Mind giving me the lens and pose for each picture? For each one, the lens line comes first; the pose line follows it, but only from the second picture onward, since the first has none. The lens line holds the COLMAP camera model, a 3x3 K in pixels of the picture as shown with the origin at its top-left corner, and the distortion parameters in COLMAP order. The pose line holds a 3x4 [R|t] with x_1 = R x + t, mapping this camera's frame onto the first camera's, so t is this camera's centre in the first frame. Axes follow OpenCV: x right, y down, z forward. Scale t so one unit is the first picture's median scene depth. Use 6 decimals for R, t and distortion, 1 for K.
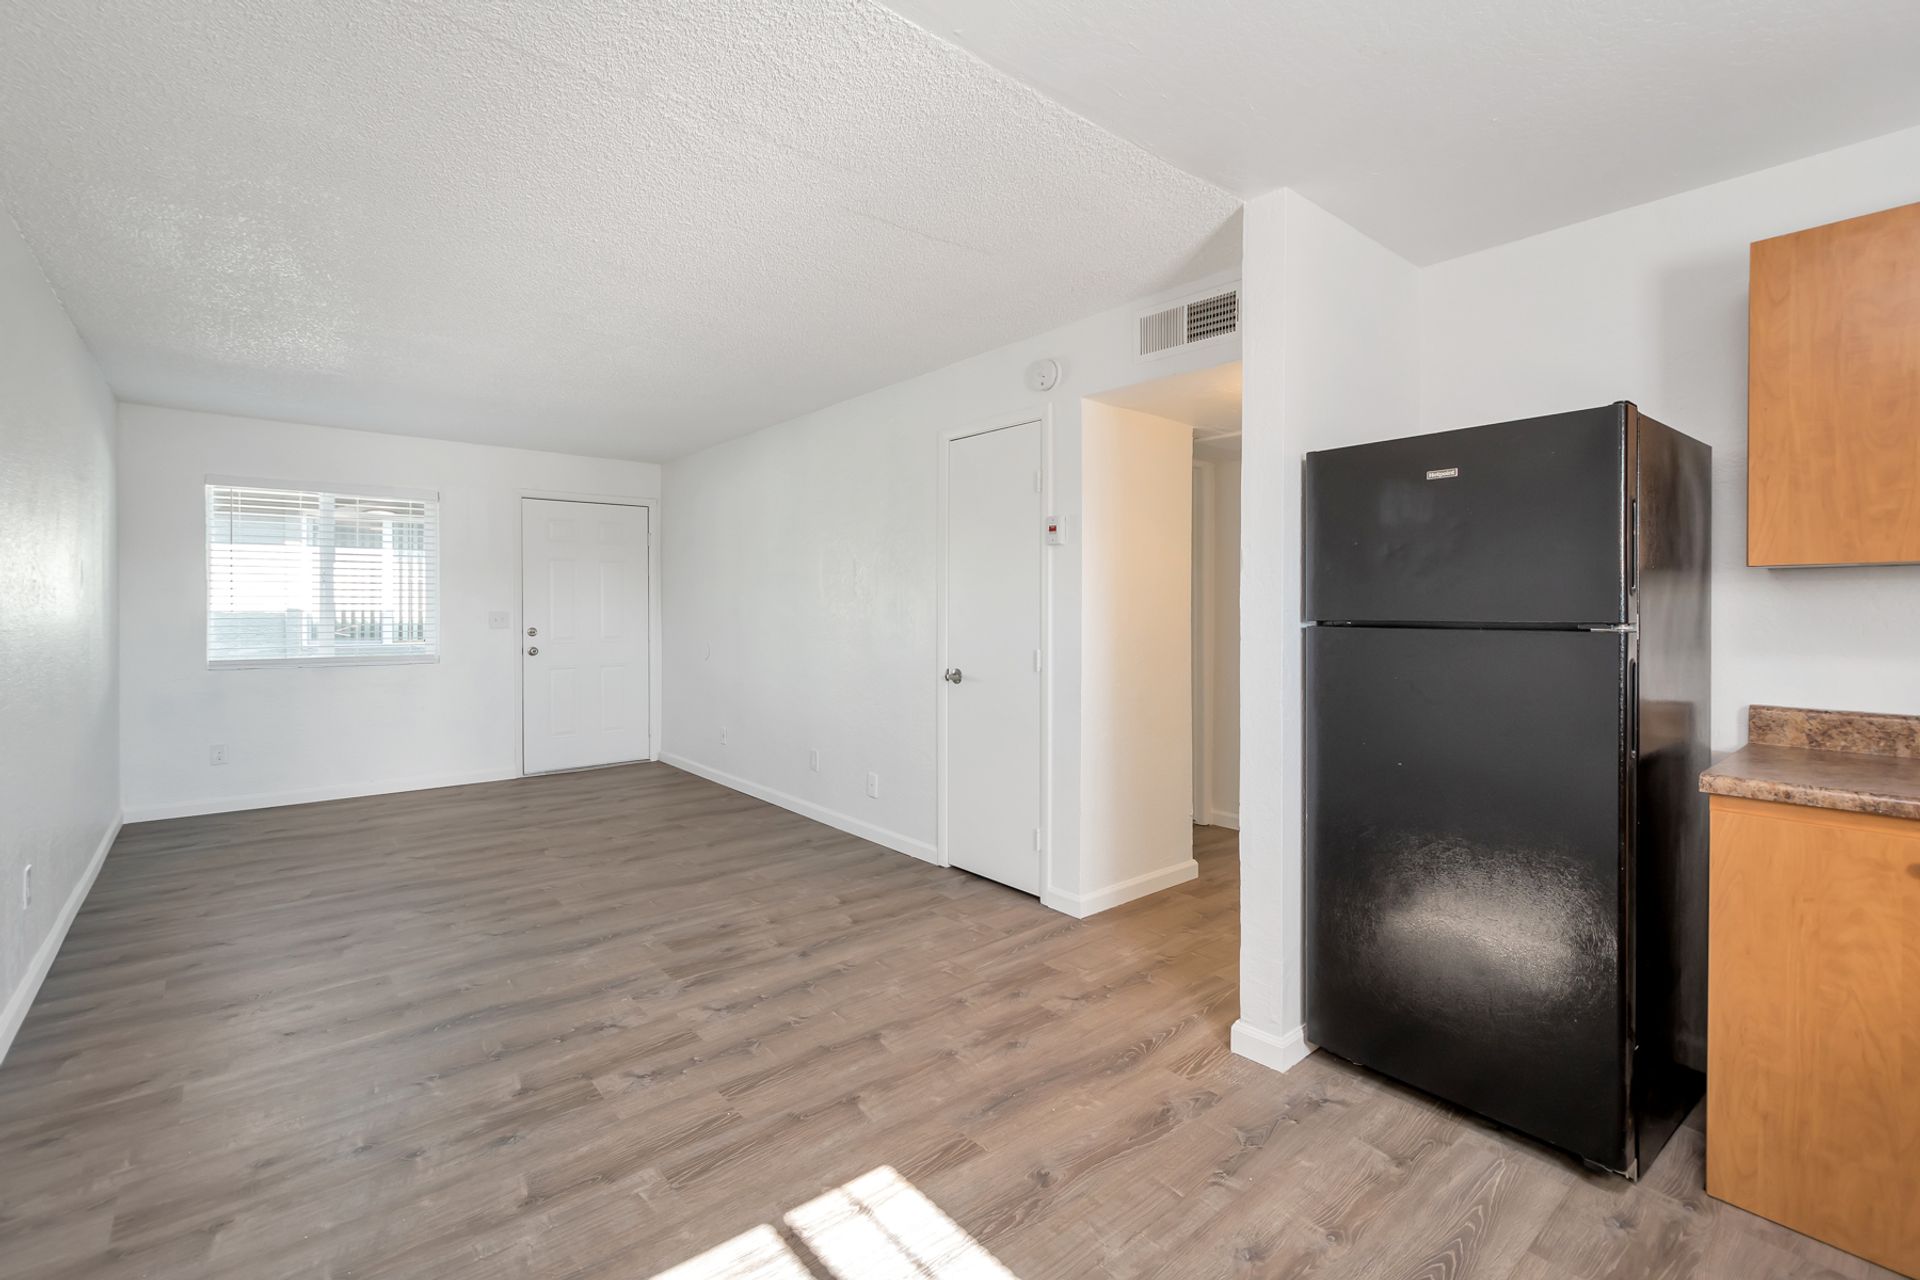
lens RADIAL K [[864.2, 0, 983.4], [0, 864.2, 637.2], [0, 0, 1]] dist [0.017045, -0.004087]
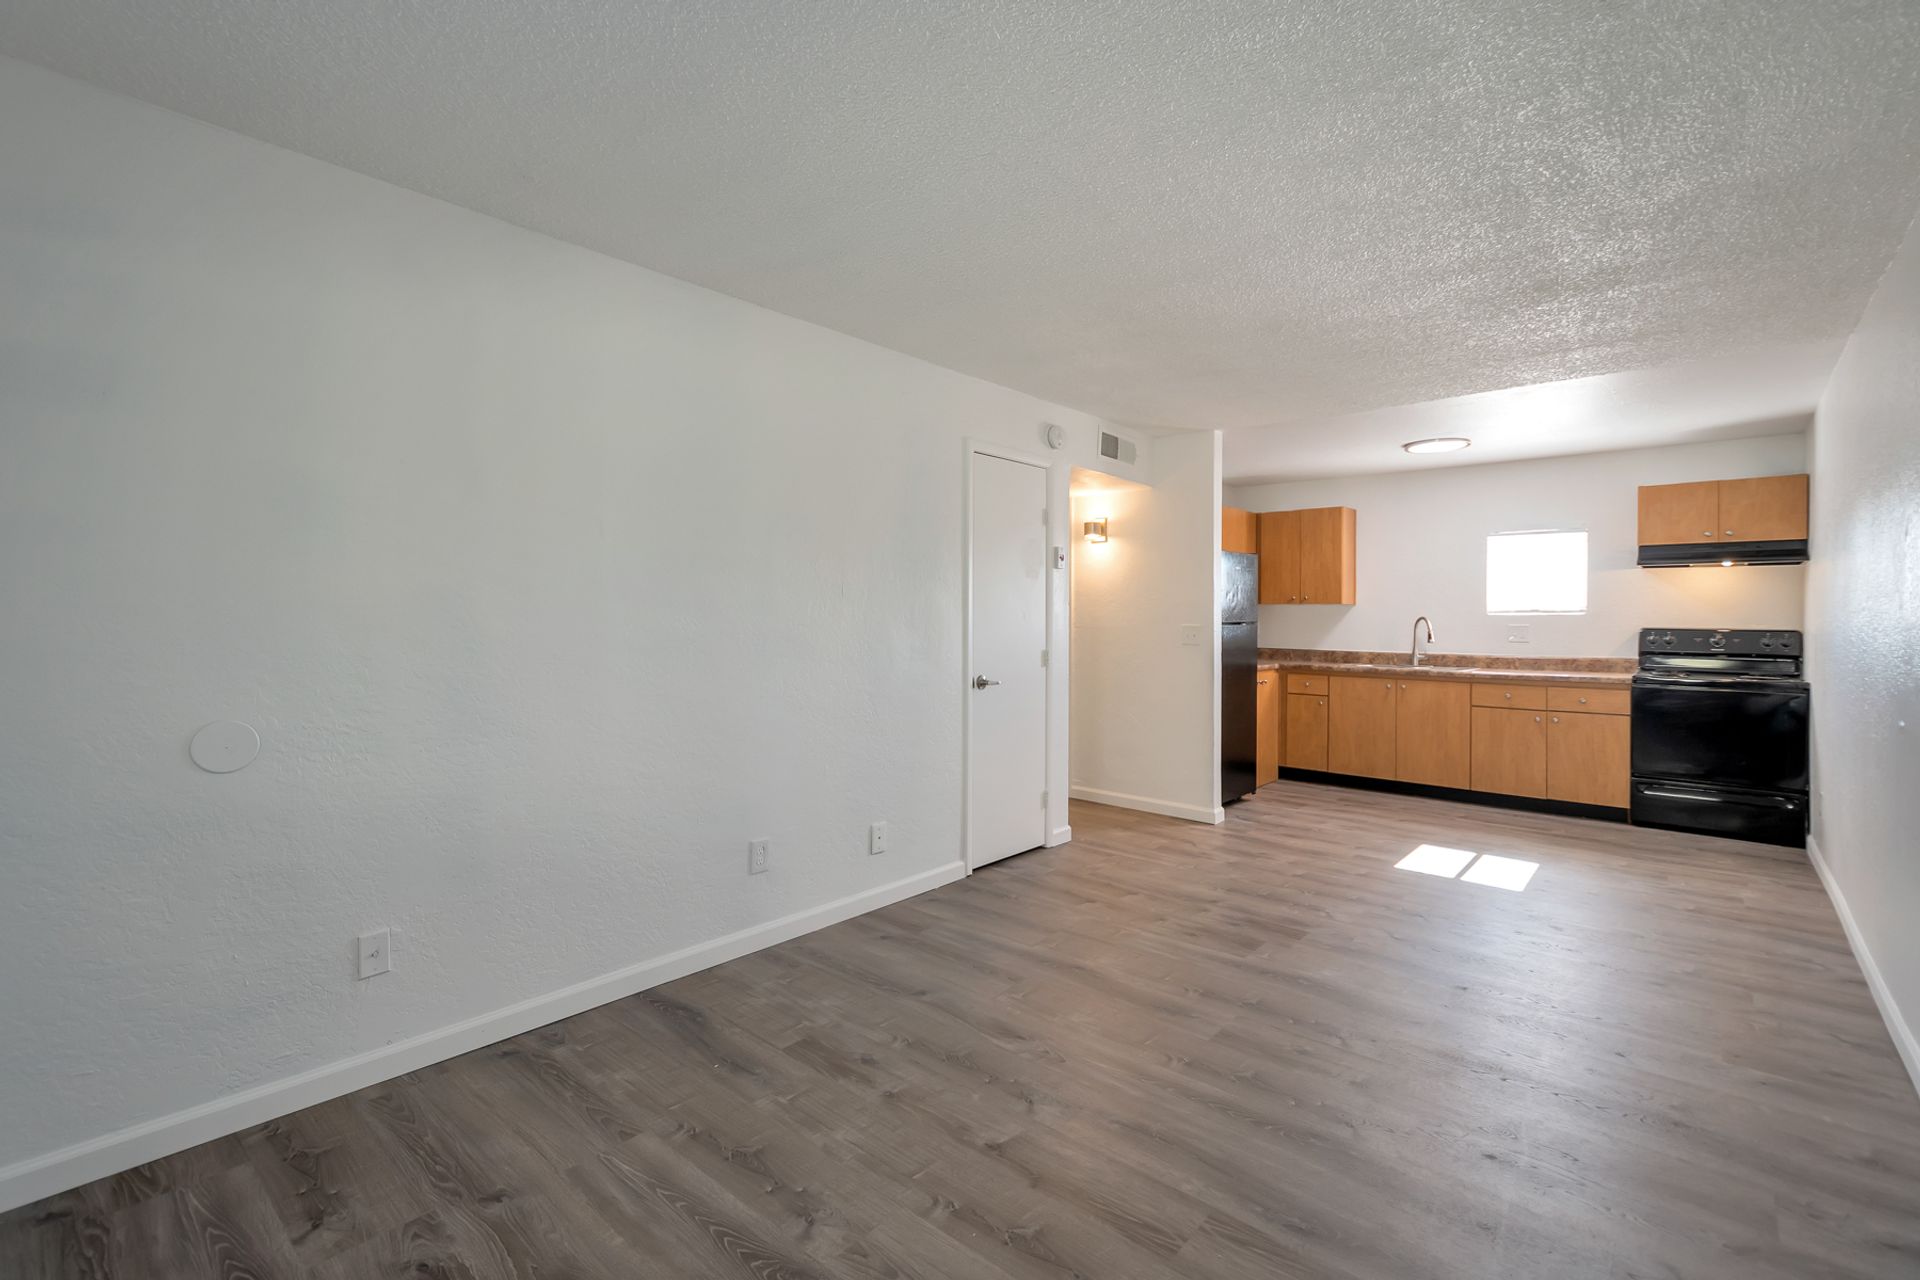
lens RADIAL K [[864.2, 0, 930.8], [0, 864.2, 629.1], [0, 0, 1]] dist [0.017045, -0.004087]
pose [[-0.134246, -0.015845, 0.990821, -1.181243], [0.029854, 0.999354, 0.020026, -0.044815], [-0.990498, 0.032268, -0.133686, 1.349605]]
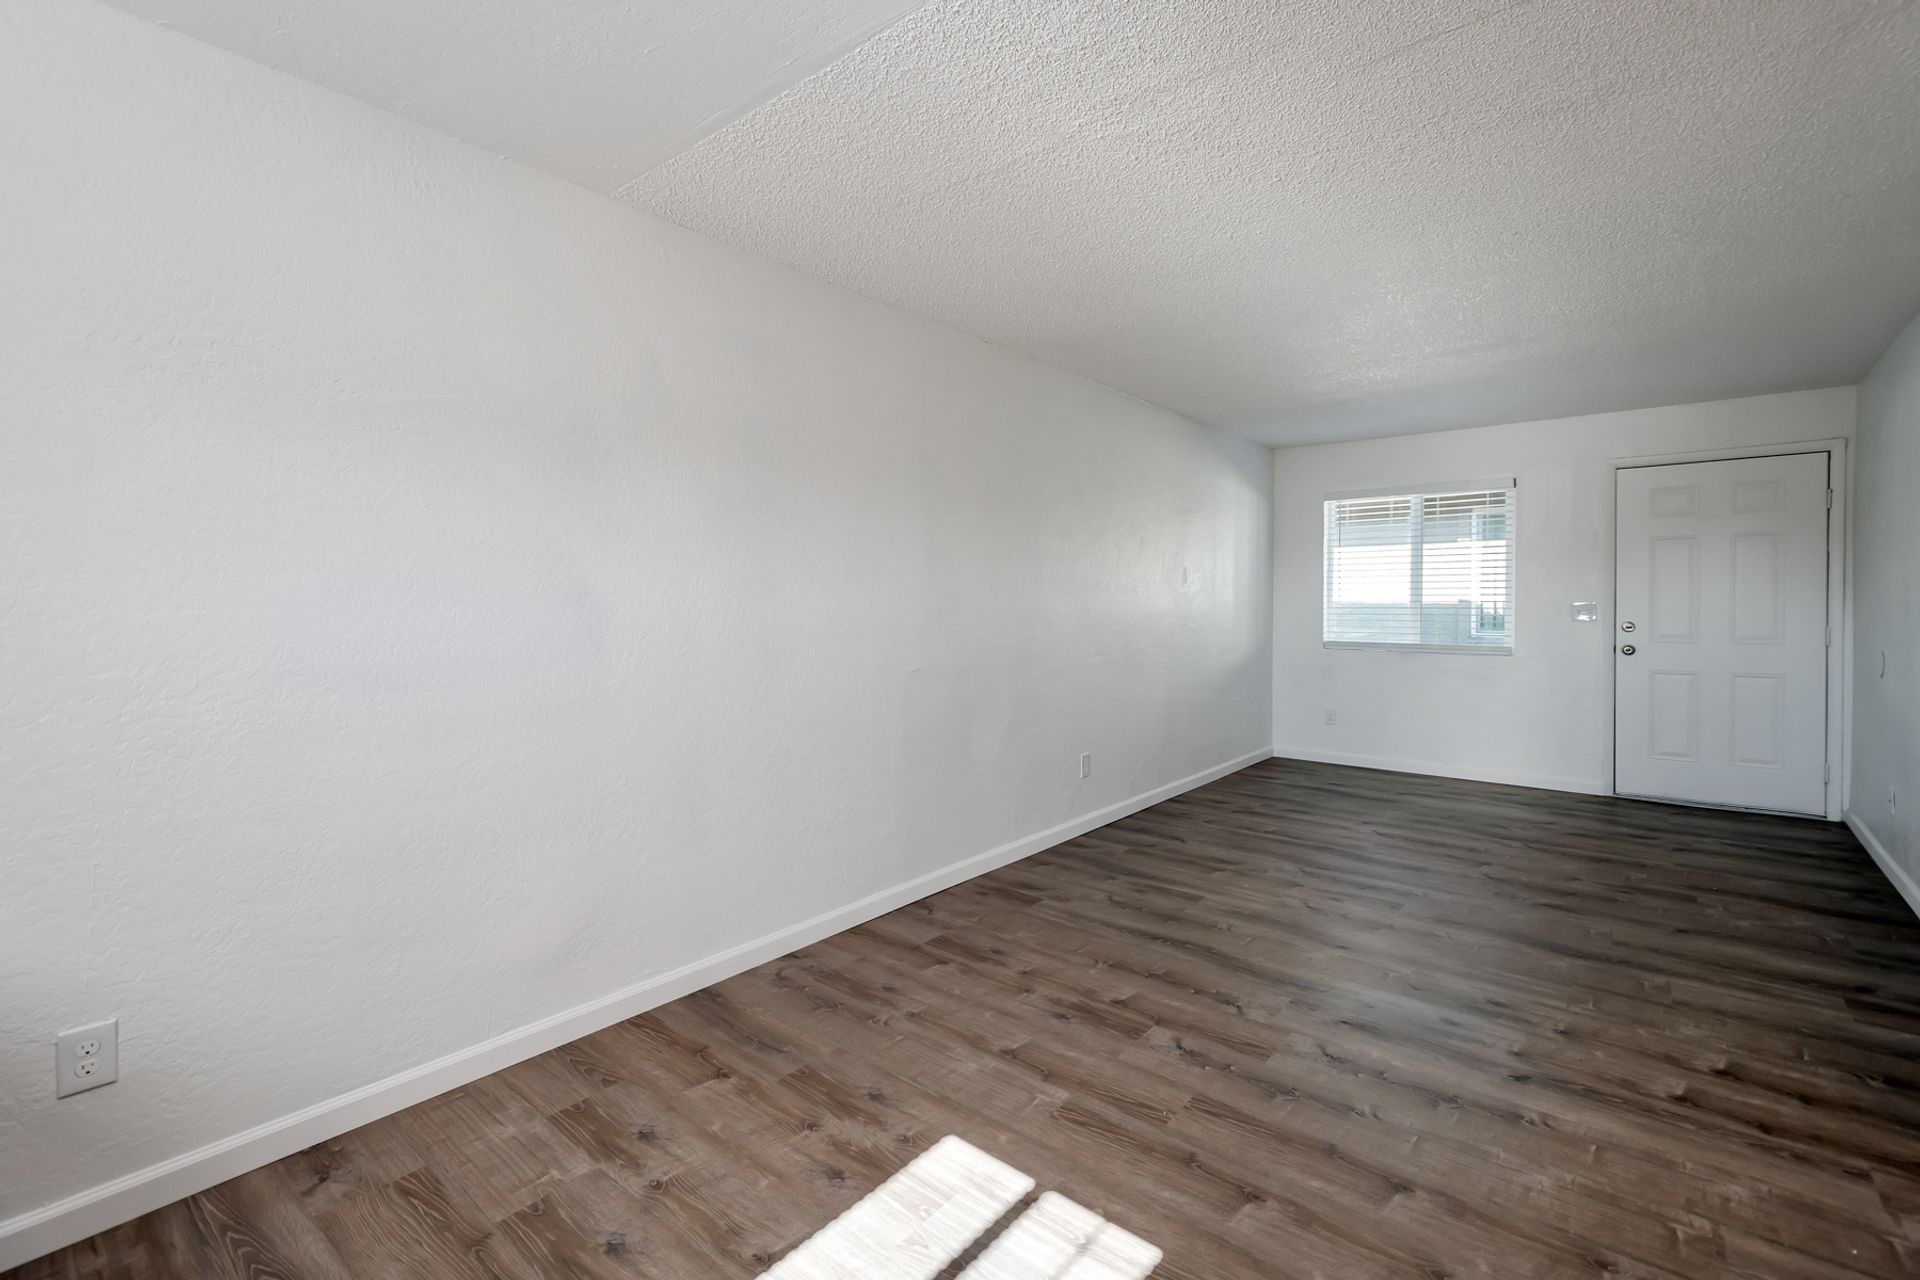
lens RADIAL K [[864.2, 0, 922.9], [0, 864.2, 603.7], [0, 0, 1]] dist [0.017045, -0.004087]
pose [[0.146564, 0.005108, -0.989188, 0.378330], [-0.035226, 0.999379, -0.000059, -0.007184], [0.988574, 0.034854, 0.146653, 0.343892]]
